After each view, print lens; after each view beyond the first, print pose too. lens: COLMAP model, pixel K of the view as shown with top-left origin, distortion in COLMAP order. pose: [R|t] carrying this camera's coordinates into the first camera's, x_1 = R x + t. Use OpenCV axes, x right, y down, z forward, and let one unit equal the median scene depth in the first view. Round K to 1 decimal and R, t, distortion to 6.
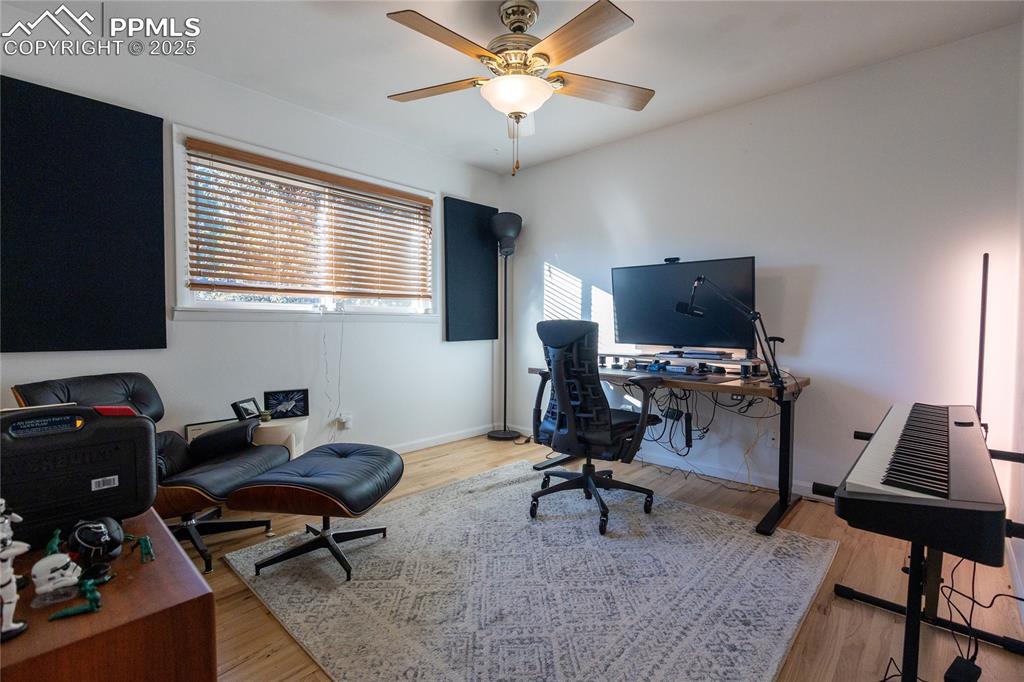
lens RADIAL K [[469.4, 0, 509.7], [0, 469.4, 343.2], [0, 0, 1]] dist [0.004314, 0.000266]
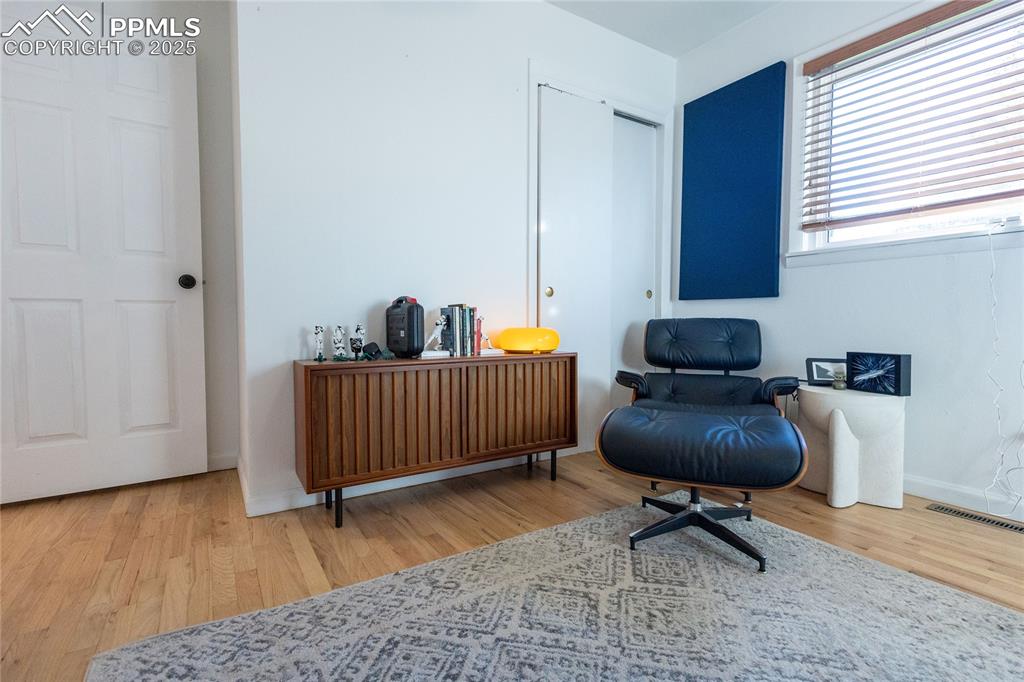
lens RADIAL K [[469.4, 0, 508.6], [0, 469.4, 338.2], [0, 0, 1]] dist [0.004314, 0.000266]
pose [[-0.257709, 0.034360, -0.965611, 0.363316], [-0.041225, 0.998066, 0.046518, 0.074491], [0.965343, 0.051795, -0.255794, 0.711174]]
